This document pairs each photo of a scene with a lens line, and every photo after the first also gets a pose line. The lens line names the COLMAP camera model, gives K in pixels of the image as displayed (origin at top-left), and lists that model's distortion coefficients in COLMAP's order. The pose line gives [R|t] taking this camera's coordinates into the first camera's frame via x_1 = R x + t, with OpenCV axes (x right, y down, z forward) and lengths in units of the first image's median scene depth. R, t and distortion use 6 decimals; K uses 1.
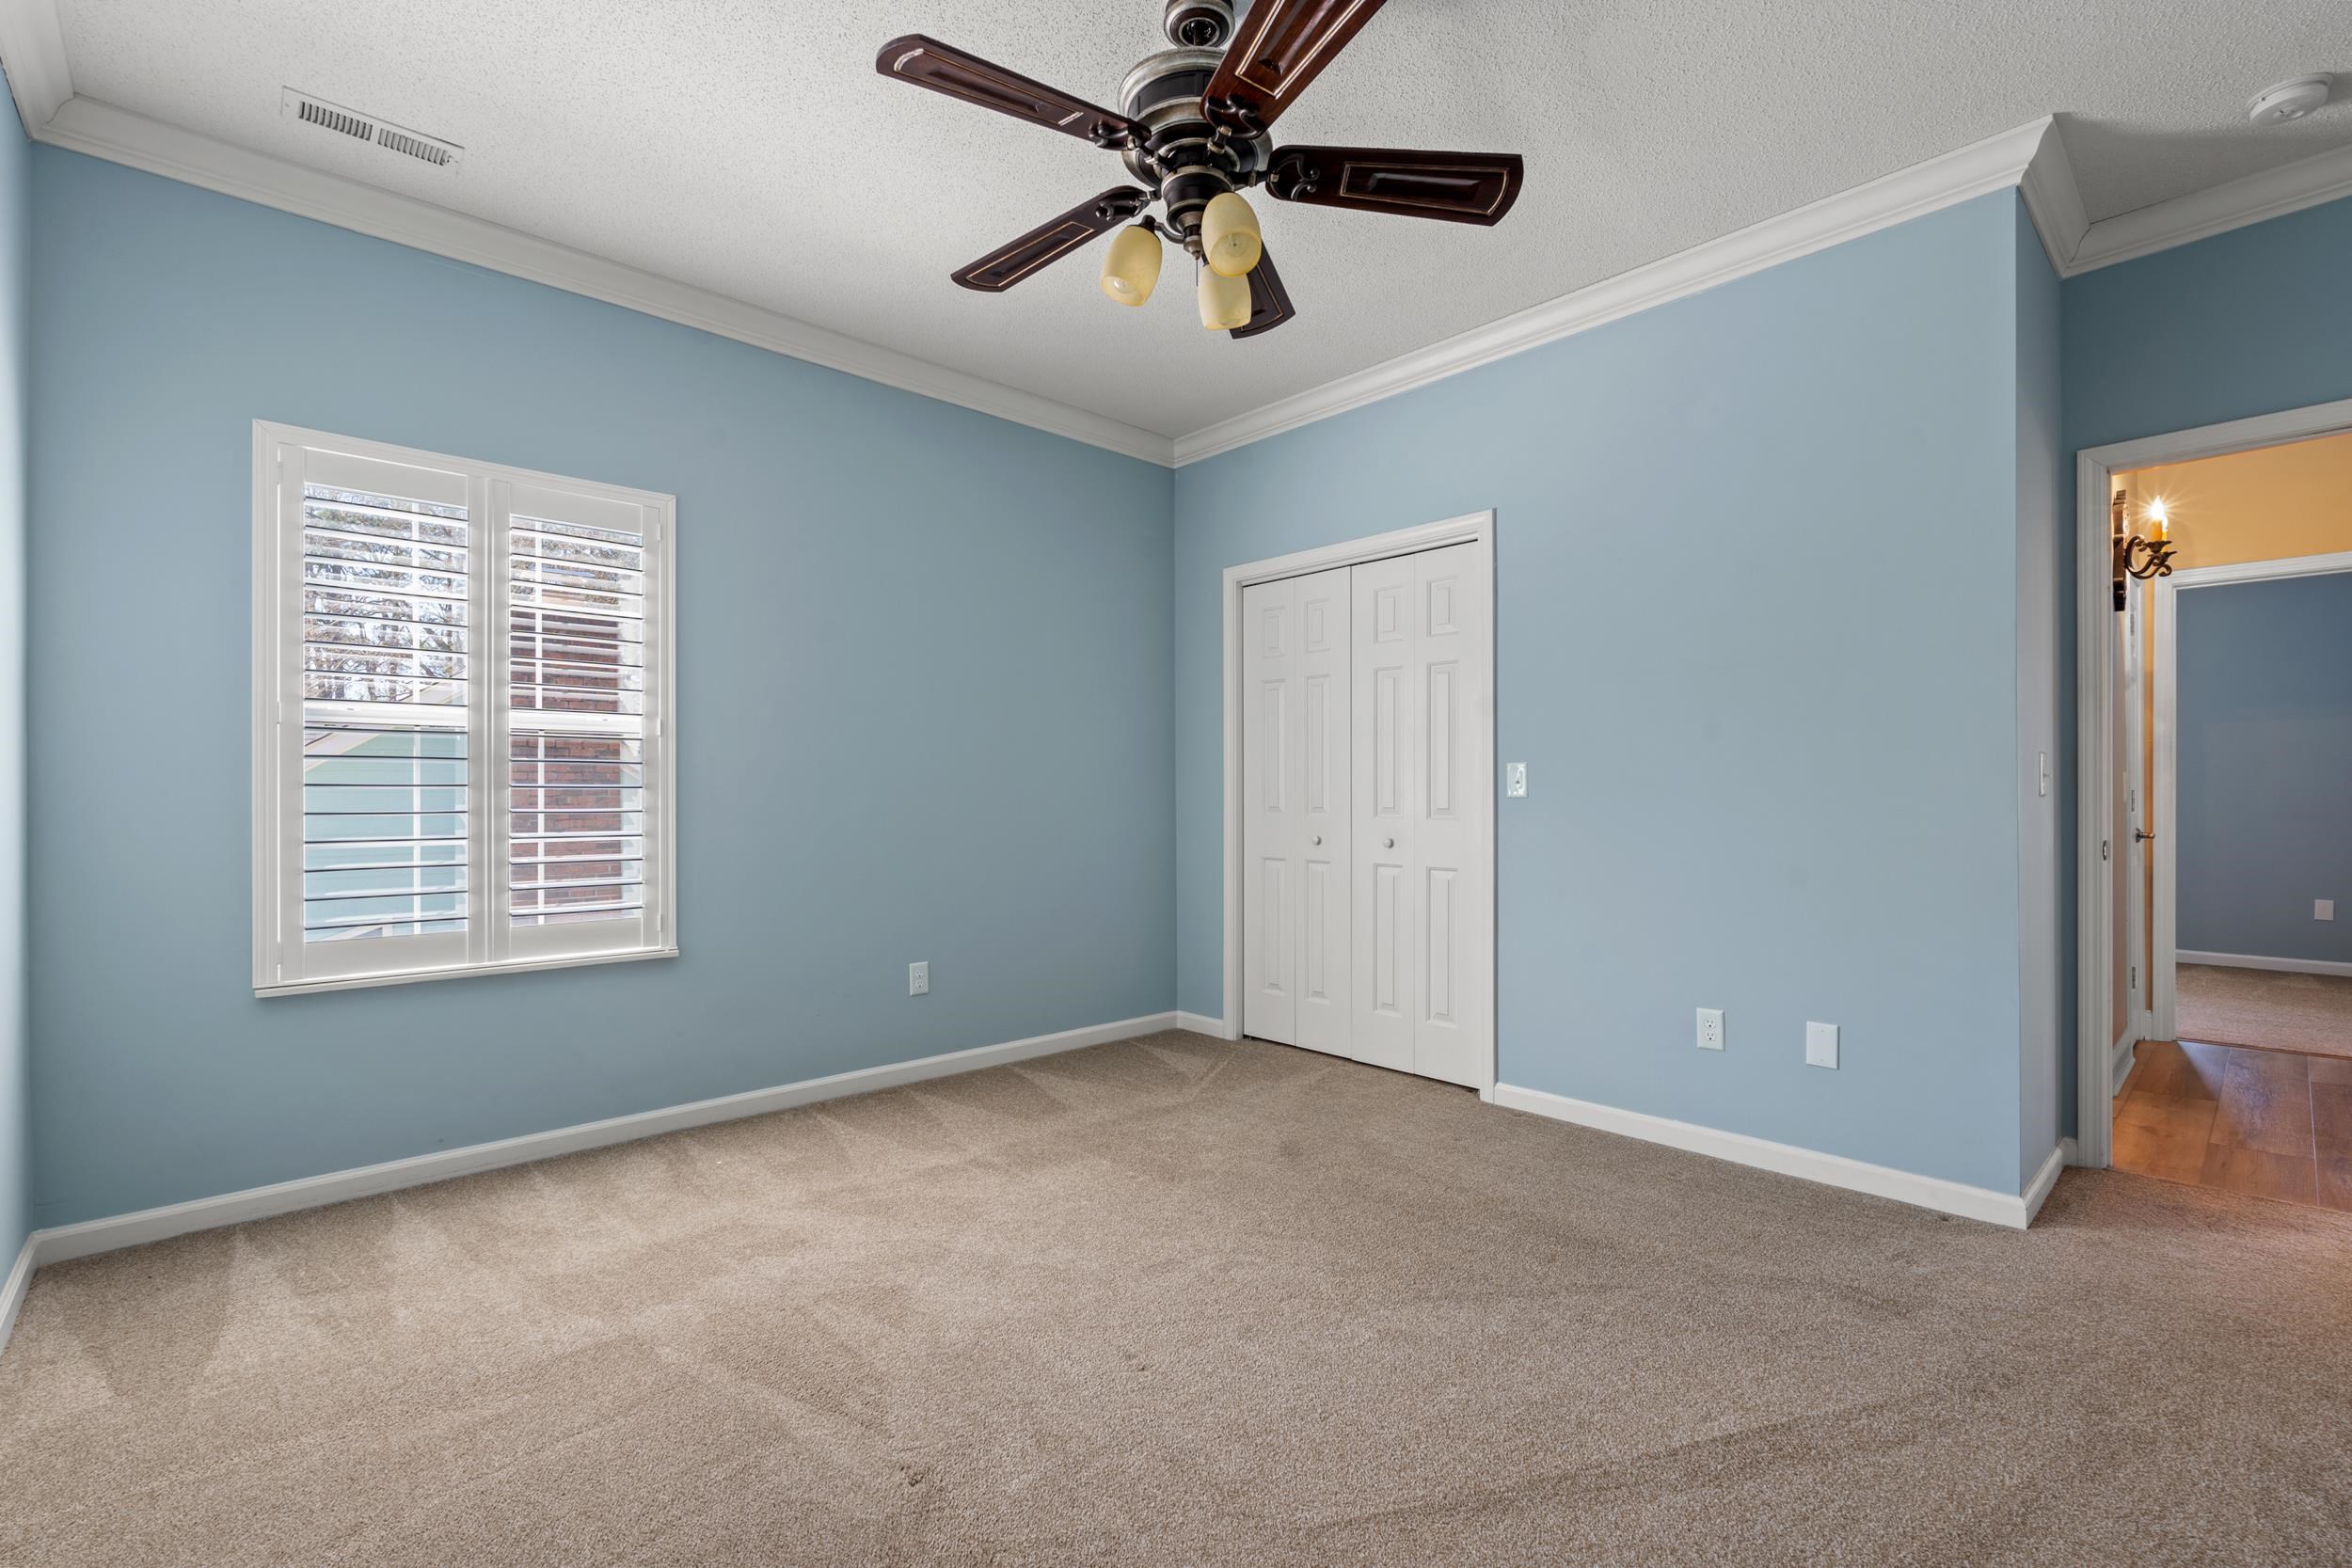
lens RADIAL K [[1031.1, 0, 1181.3], [0, 1031.1, 794.9], [0, 0, 1]] dist [-0.006847, -0.000300]
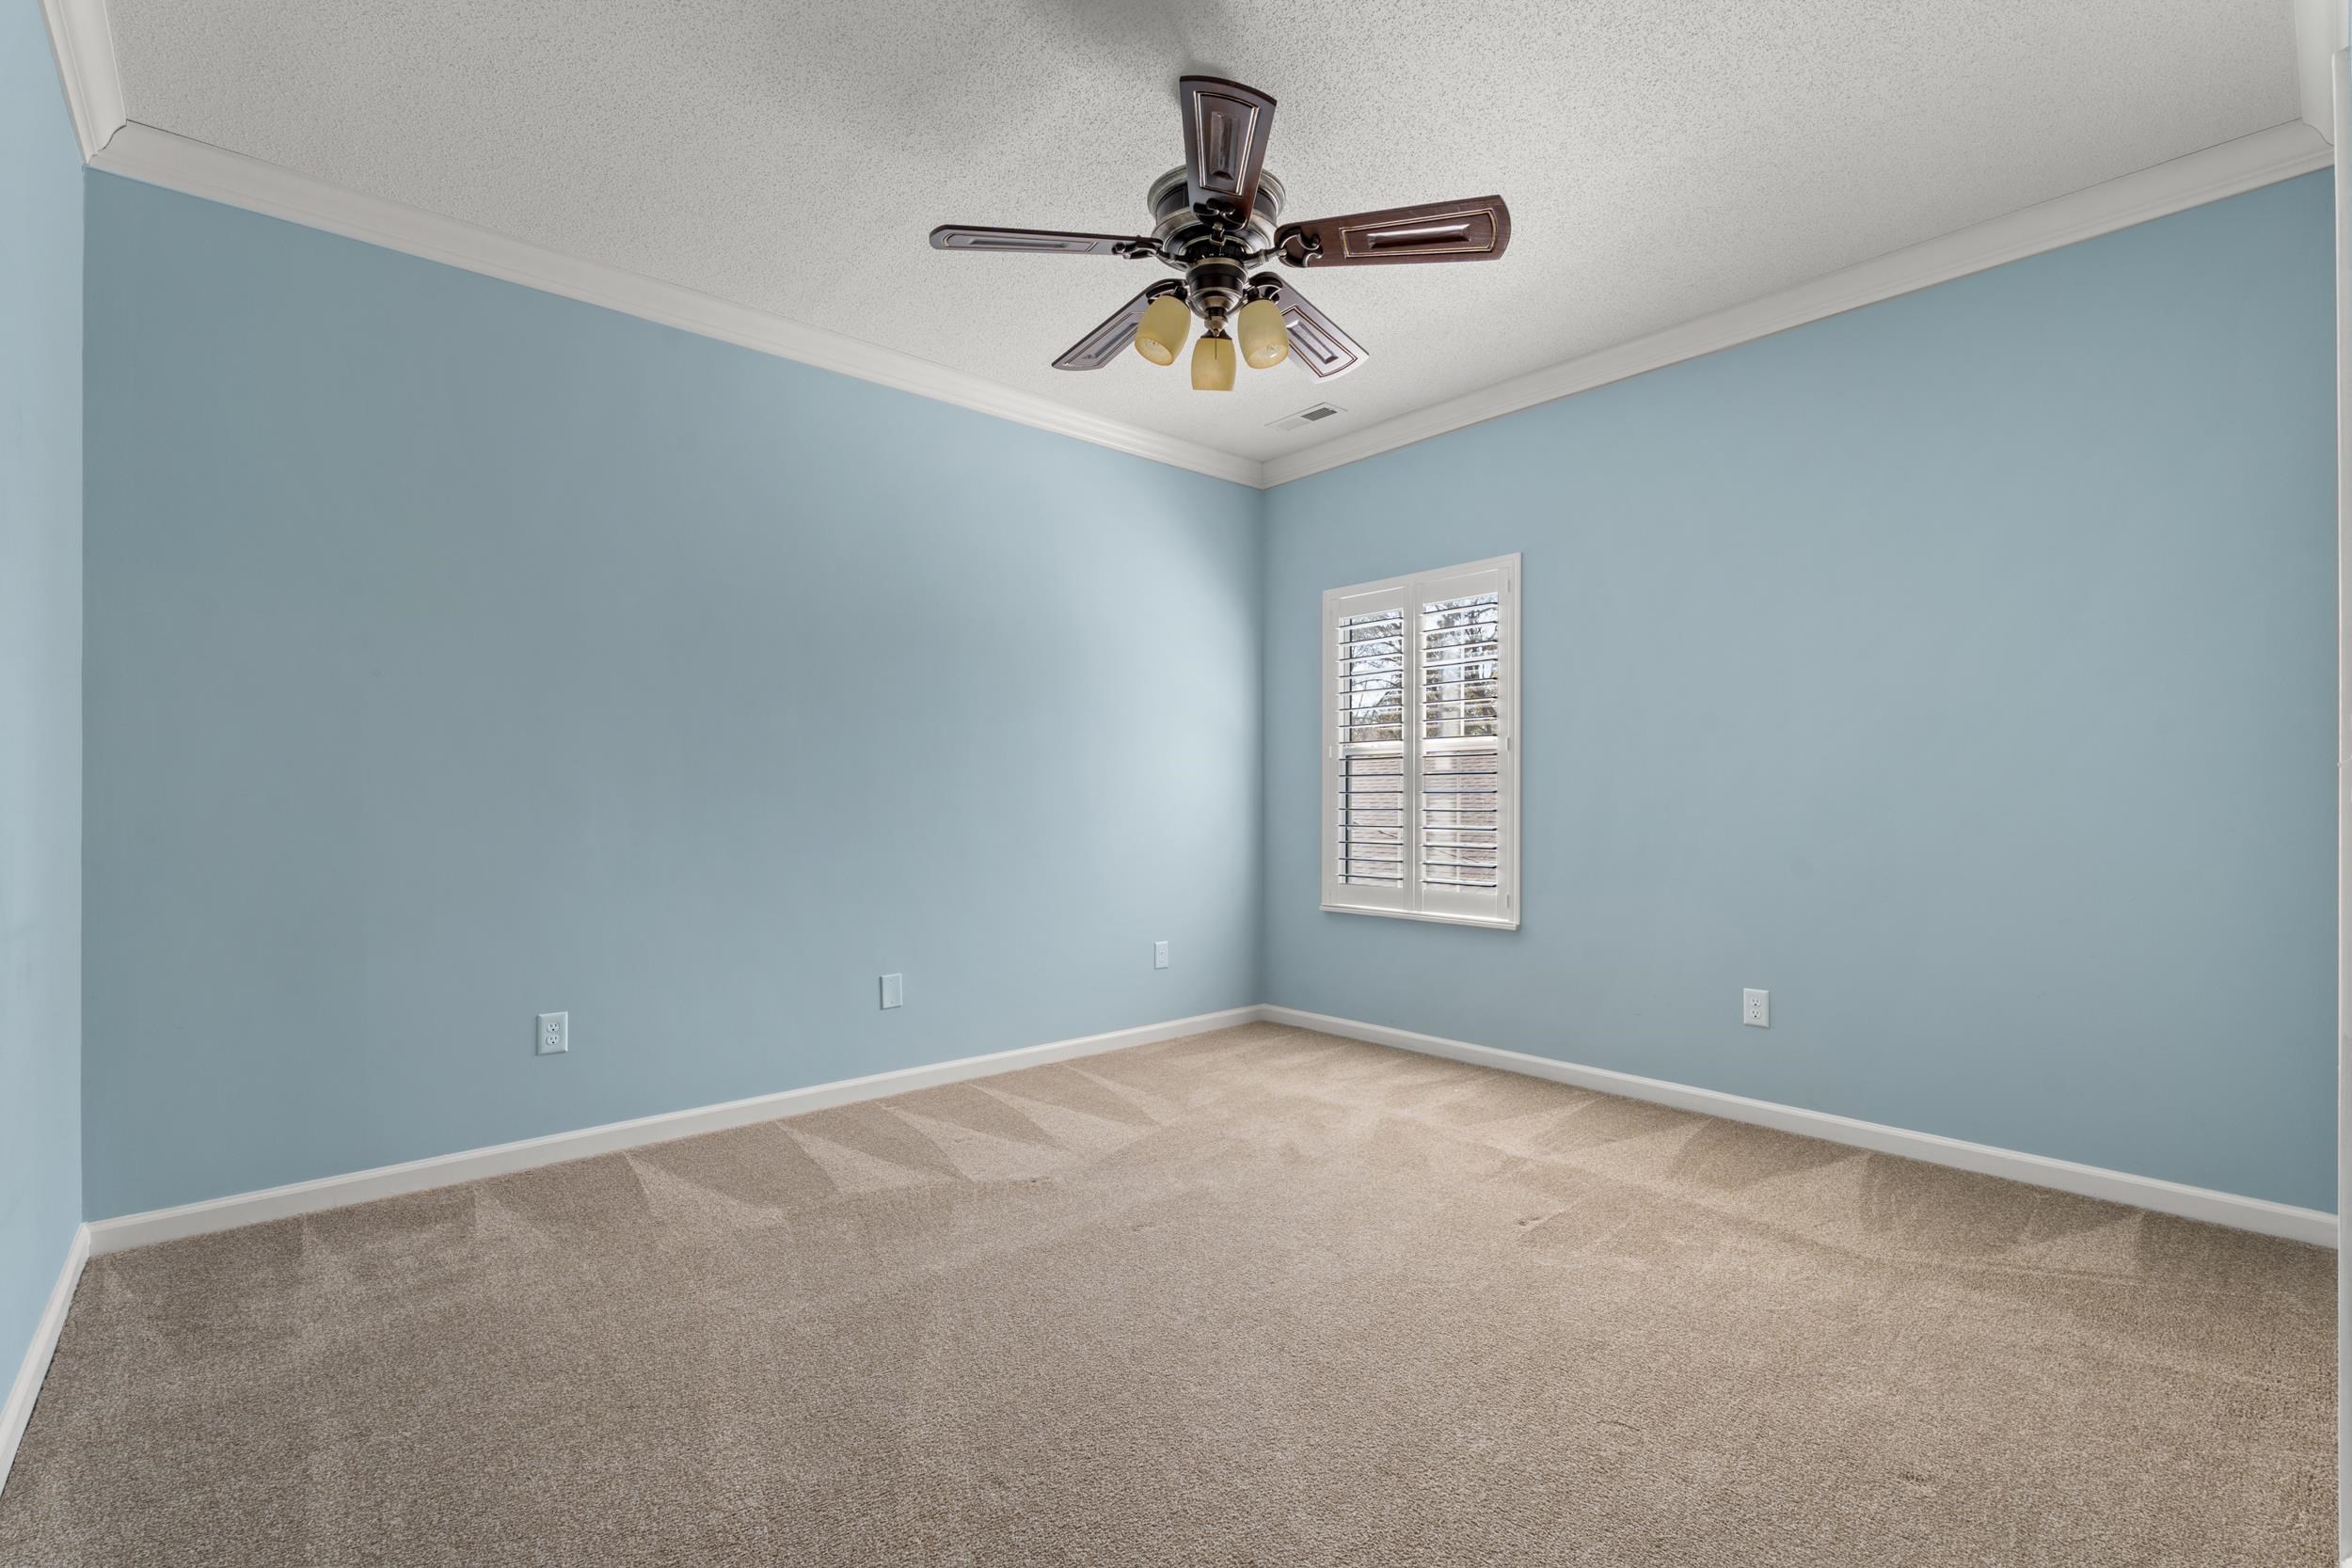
lens RADIAL K [[1031.1, 0, 1168.4], [0, 1031.1, 820.7], [0, 0, 1]] dist [-0.006847, -0.000300]
pose [[-0.024818, 0.021377, -0.999463, 0.769391], [0.005371, 0.999760, 0.021250, -0.001436], [0.999678, -0.004840, -0.024927, 0.644404]]
